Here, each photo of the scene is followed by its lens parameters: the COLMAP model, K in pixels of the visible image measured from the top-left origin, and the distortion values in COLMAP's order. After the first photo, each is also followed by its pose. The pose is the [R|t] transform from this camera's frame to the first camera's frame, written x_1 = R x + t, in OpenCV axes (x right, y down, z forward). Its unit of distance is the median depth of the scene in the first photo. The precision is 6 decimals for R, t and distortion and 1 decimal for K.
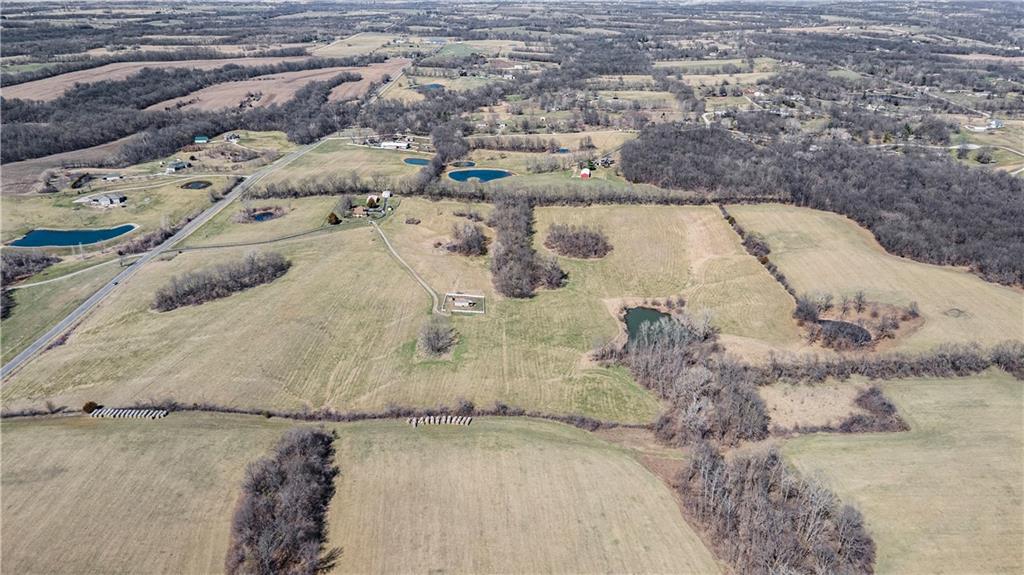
lens RADIAL K [[710.3, 0, 512.0], [0, 710.3, 287.5], [0, 0, 1]] dist [0.007385, 0.001259]
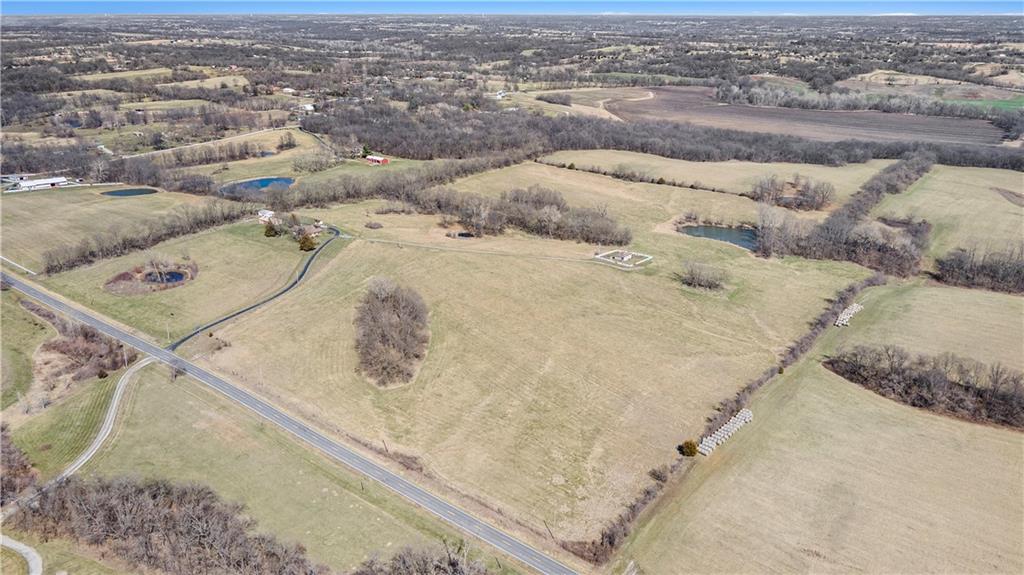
lens RADIAL K [[710.3, 0, 512.0], [0, 710.3, 287.5], [0, 0, 1]] dist [0.007385, 0.001259]
pose [[0.631372, -0.285971, 0.720826, -0.764099], [0.299808, 0.947260, 0.113201, -0.083109], [-0.715181, 0.144637, 0.683810, 0.385133]]
